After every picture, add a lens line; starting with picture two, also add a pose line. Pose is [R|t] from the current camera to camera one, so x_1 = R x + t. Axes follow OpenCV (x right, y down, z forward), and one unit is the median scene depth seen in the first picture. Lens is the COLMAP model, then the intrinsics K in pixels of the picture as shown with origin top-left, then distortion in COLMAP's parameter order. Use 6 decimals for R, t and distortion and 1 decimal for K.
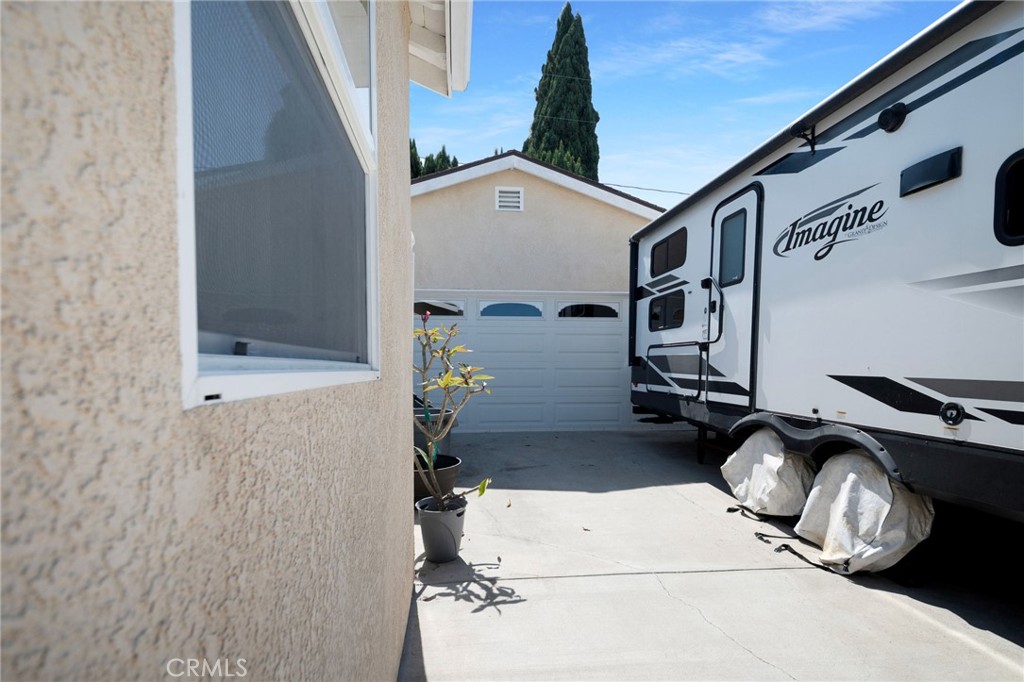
lens RADIAL K [[465.4, 0, 508.7], [0, 465.4, 346.4], [0, 0, 1]] dist [0.030692, -0.000459]
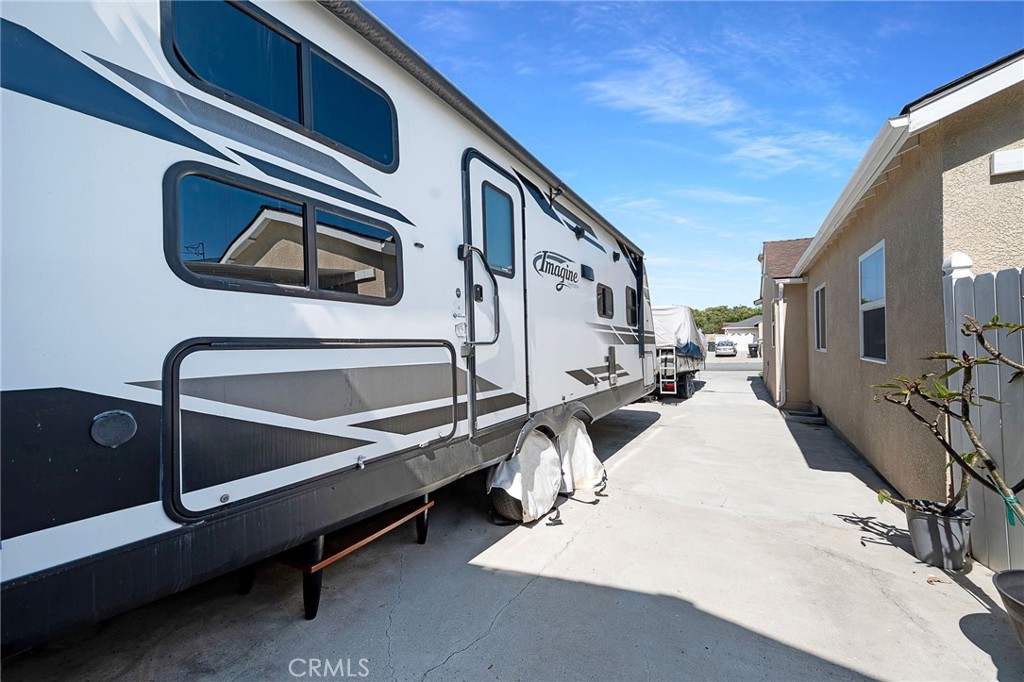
lens RADIAL K [[384.4, 0, 506.6], [0, 384.4, 343.4], [0, 0, 1]] dist [0.009324, -0.006729]
pose [[-0.782778, 0.003179, 0.622293, 0.058896], [-0.017466, 0.999481, -0.027077, 0.006314], [-0.622056, -0.032064, -0.782316, 1.805464]]
